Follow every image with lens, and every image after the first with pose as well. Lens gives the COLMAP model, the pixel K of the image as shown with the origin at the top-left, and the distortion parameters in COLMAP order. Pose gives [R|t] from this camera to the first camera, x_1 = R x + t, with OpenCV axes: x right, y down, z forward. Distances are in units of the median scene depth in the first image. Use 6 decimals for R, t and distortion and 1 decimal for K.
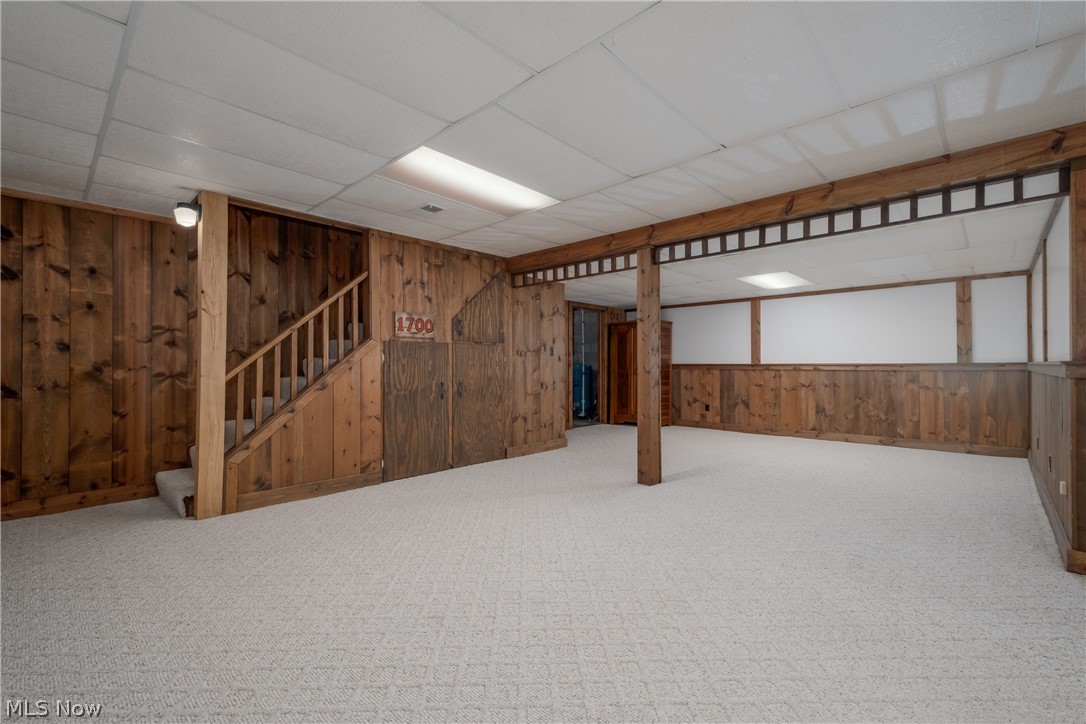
lens RADIAL K [[474.2, 0, 545.0], [0, 474.2, 364.5], [0, 0, 1]] dist [0.015294, 0.000507]
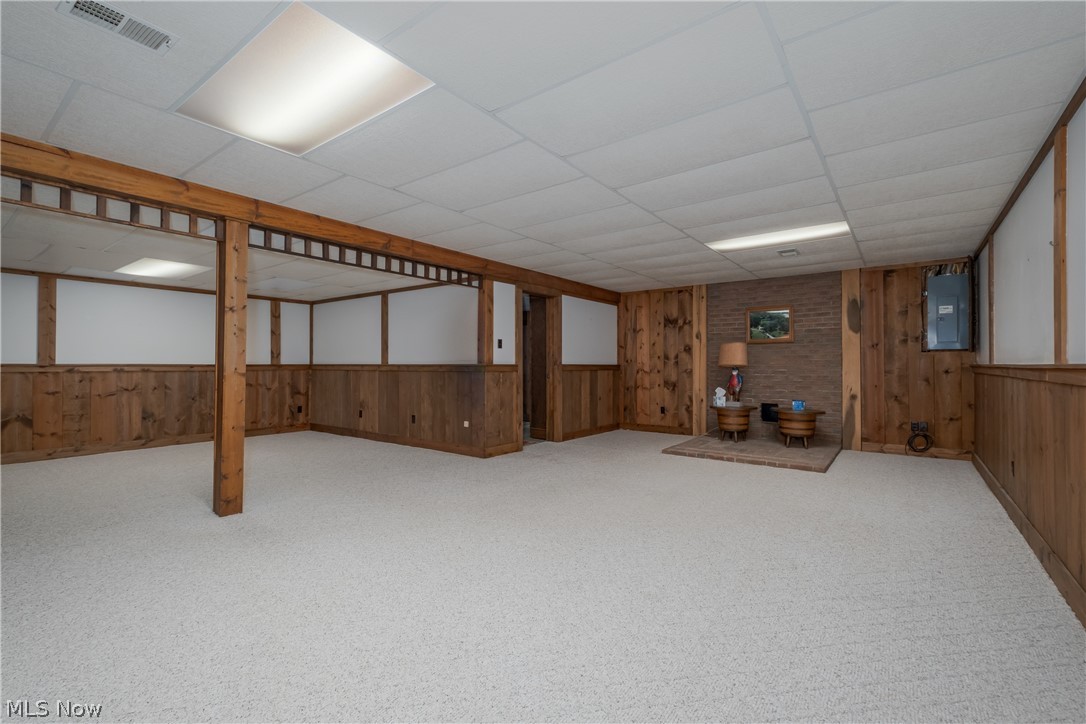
lens RADIAL K [[474.2, 0, 545.4], [0, 474.2, 361.0], [0, 0, 1]] dist [0.015294, 0.000507]
pose [[-0.106200, 0.013399, 0.994255, -0.420645], [-0.001266, 0.999907, -0.013611, 0.003820], [-0.994344, -0.002704, -0.106173, 0.356692]]
